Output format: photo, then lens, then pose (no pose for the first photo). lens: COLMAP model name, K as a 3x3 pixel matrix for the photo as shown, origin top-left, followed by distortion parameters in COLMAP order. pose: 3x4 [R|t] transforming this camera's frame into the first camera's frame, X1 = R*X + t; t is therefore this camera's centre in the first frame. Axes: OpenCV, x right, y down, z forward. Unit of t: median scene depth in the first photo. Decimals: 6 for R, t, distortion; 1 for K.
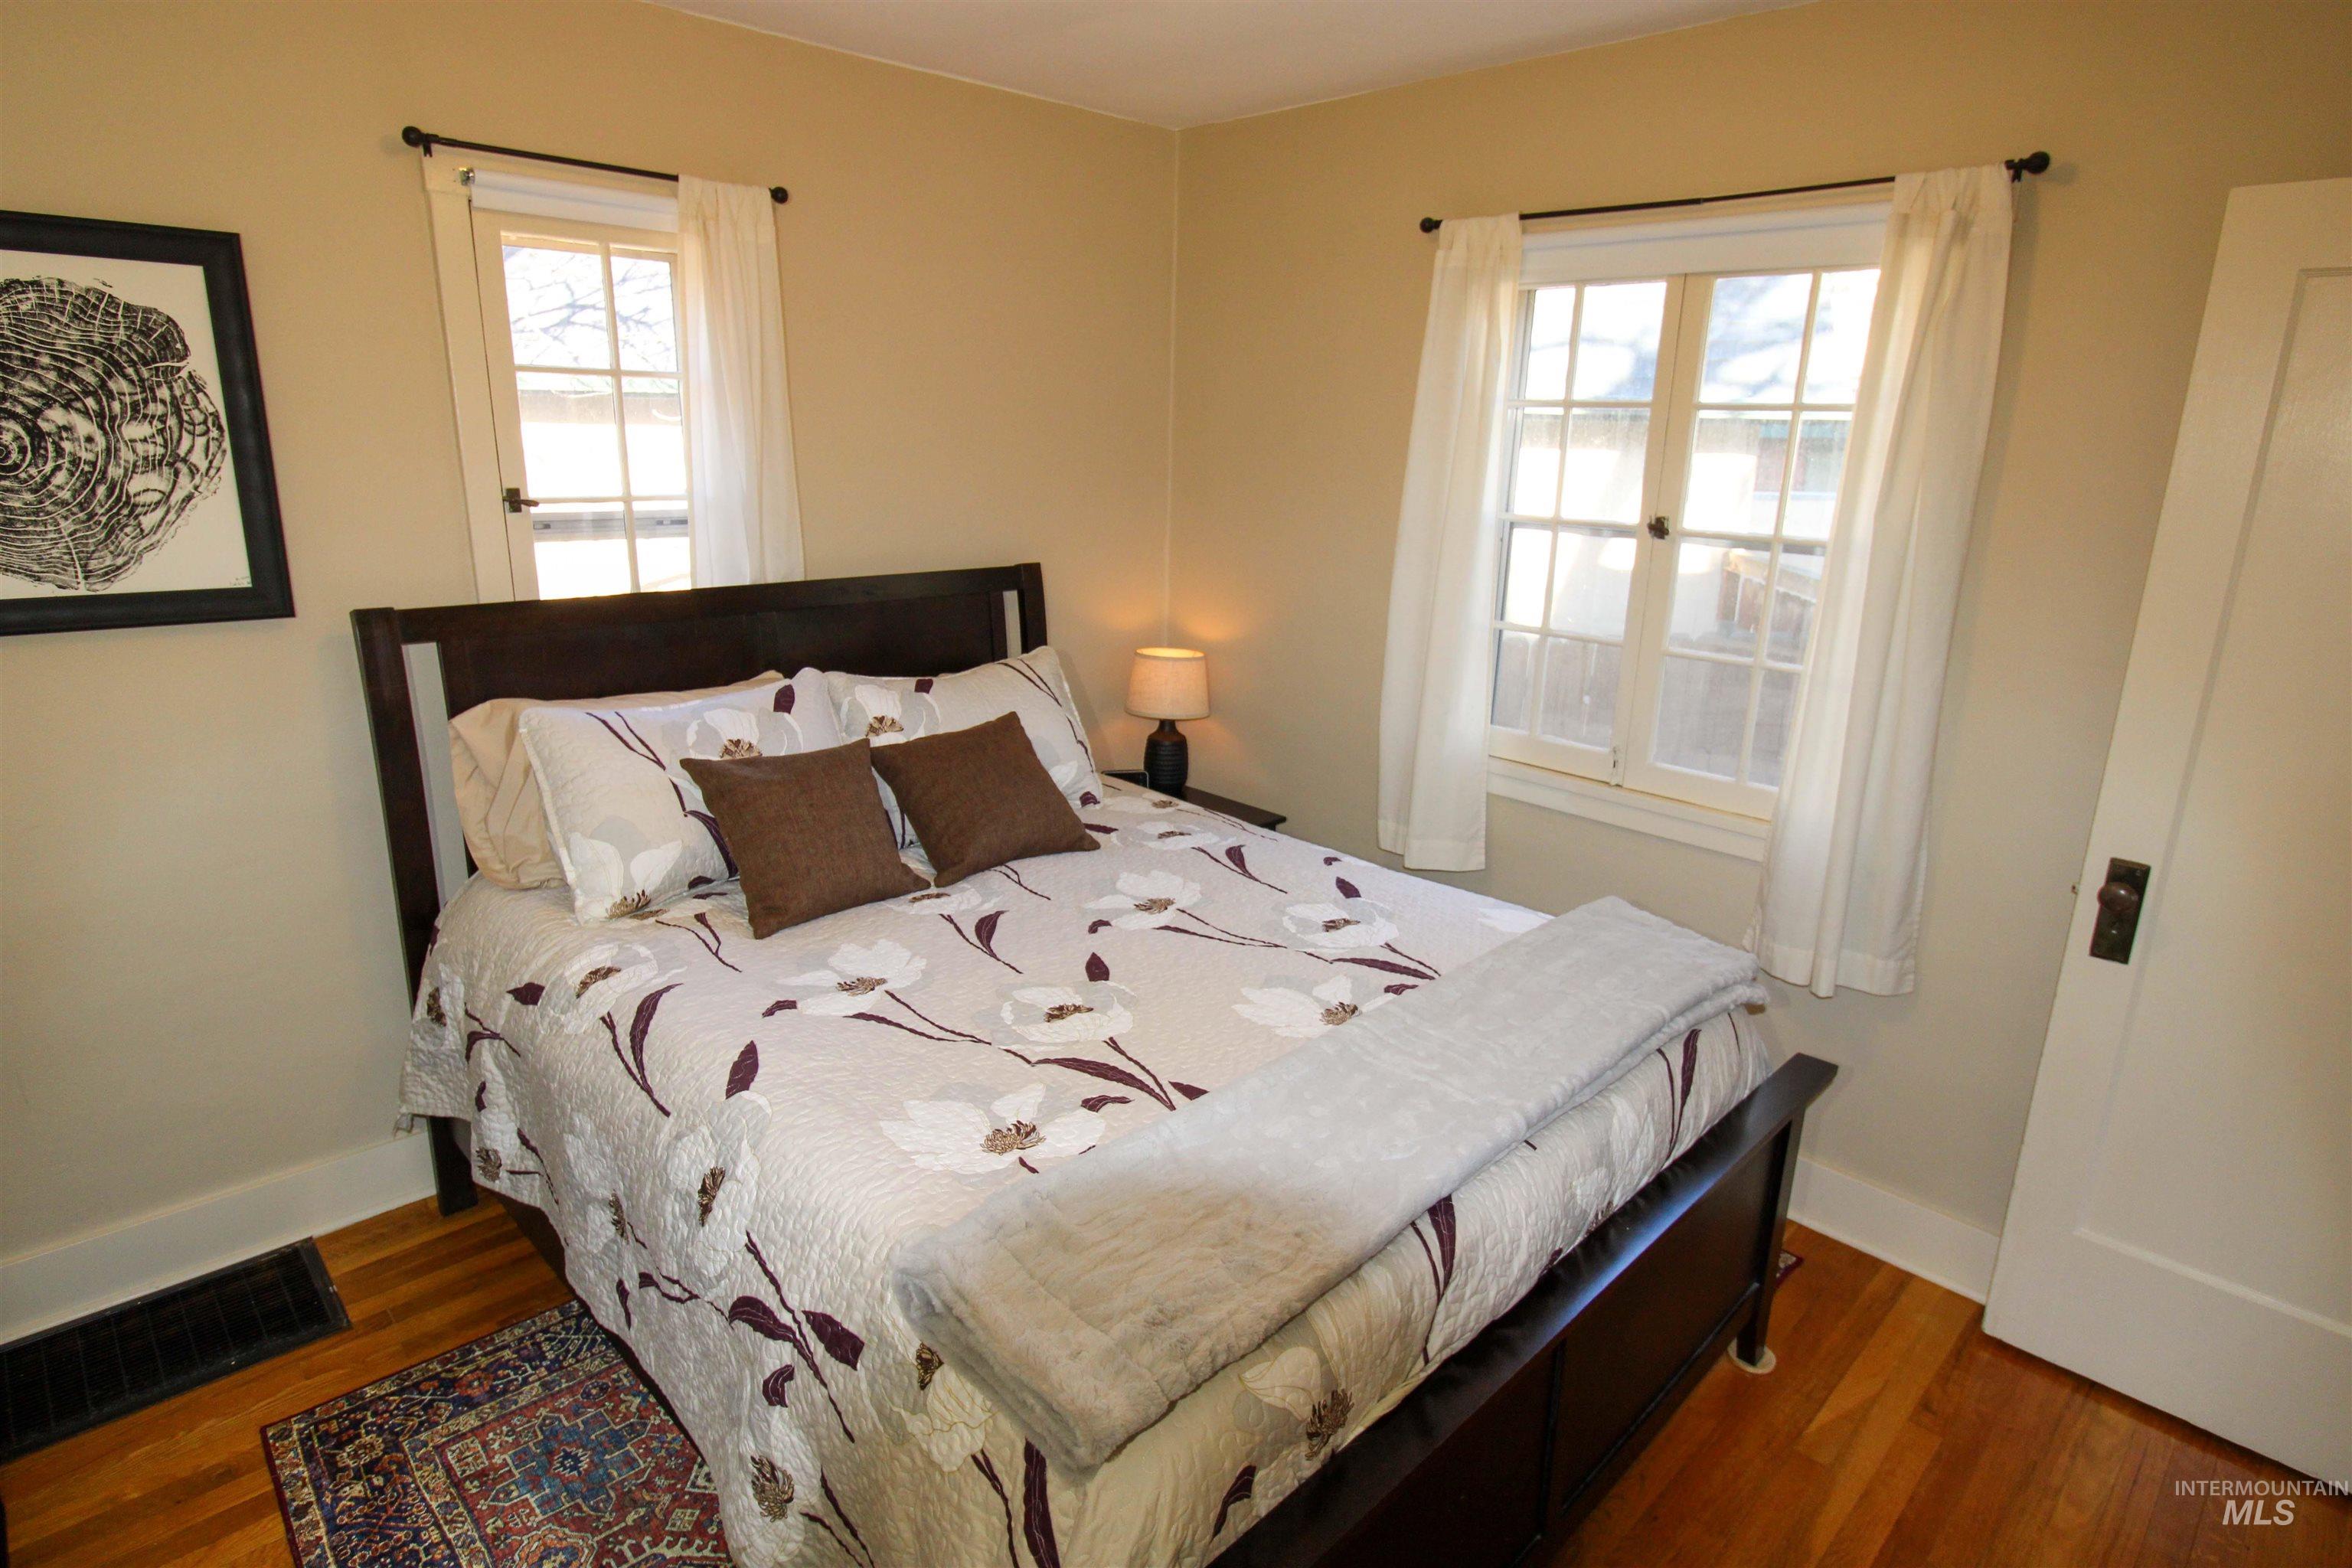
lens RADIAL K [[1250.1, 0, 1171.5], [0, 1250.1, 770.4], [0, 0, 1]] dist [0.004748, -0.012290]
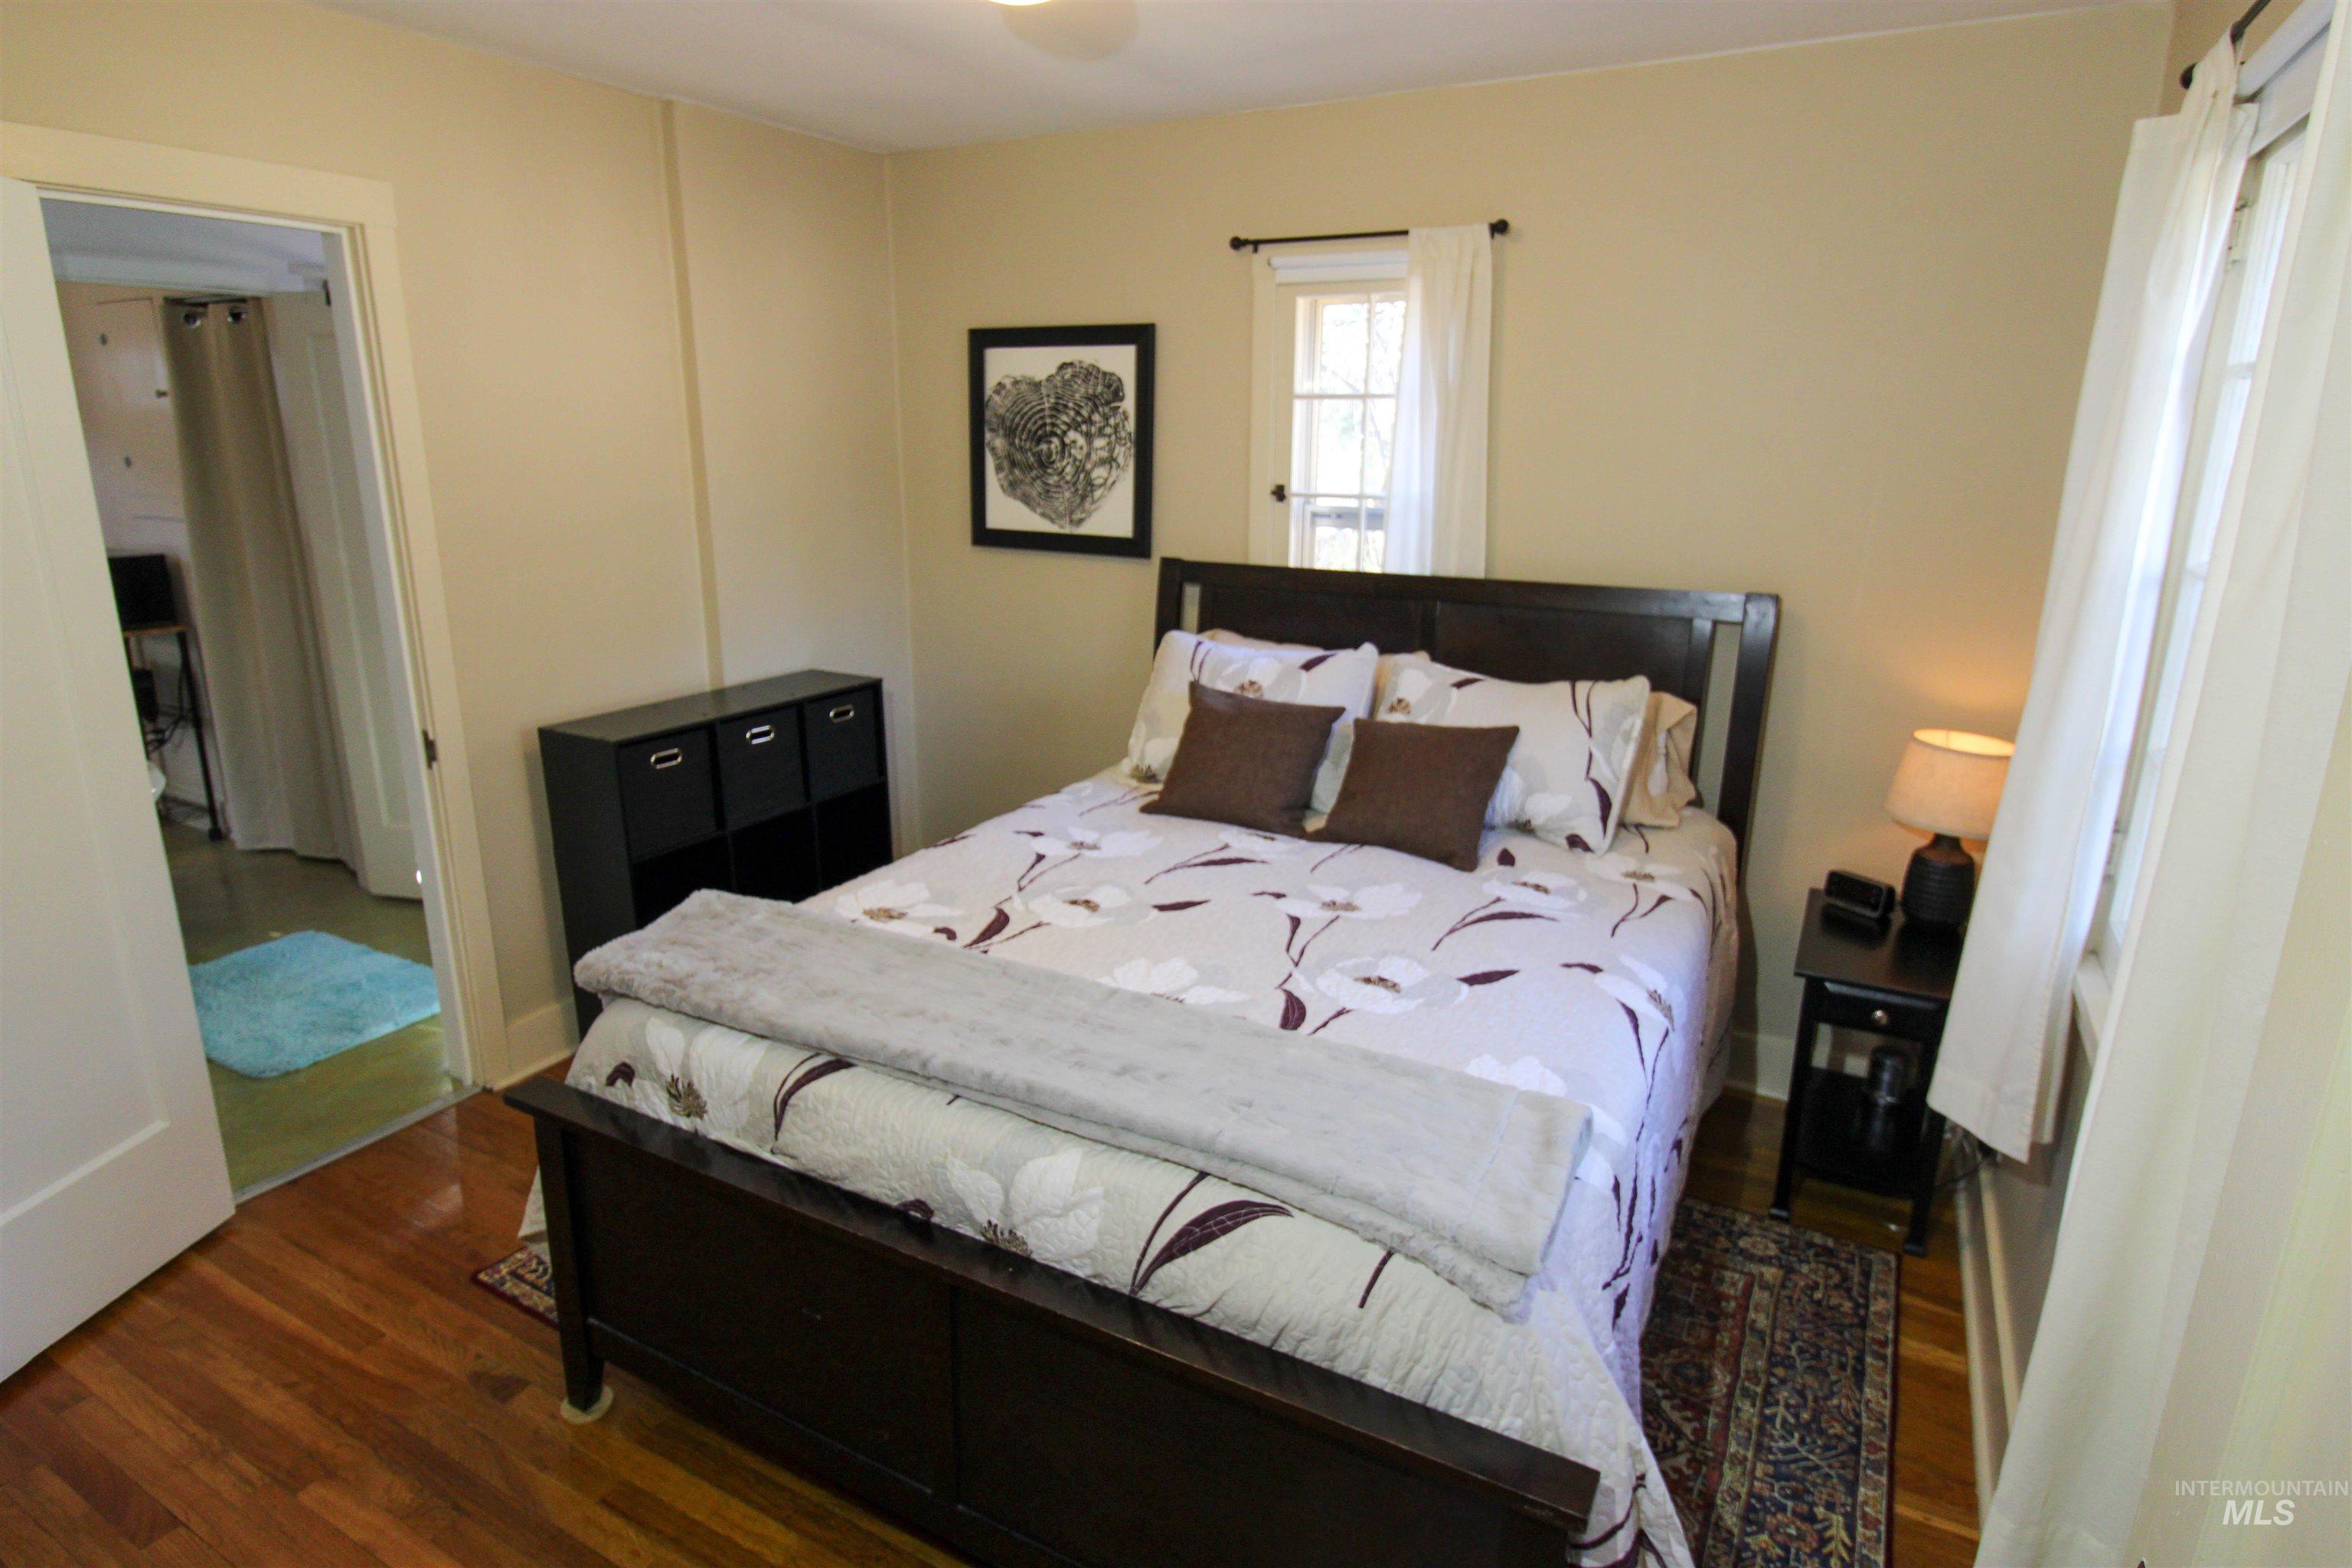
lens RADIAL K [[1250.1, 0, 1171.5], [0, 1250.1, 770.4], [0, 0, 1]] dist [0.004748, -0.012290]
pose [[0.289607, 0.224736, -0.930388, 0.924569], [-0.255783, 0.954864, 0.151029, -0.120552], [0.922335, 0.194239, 0.334019, 0.578001]]
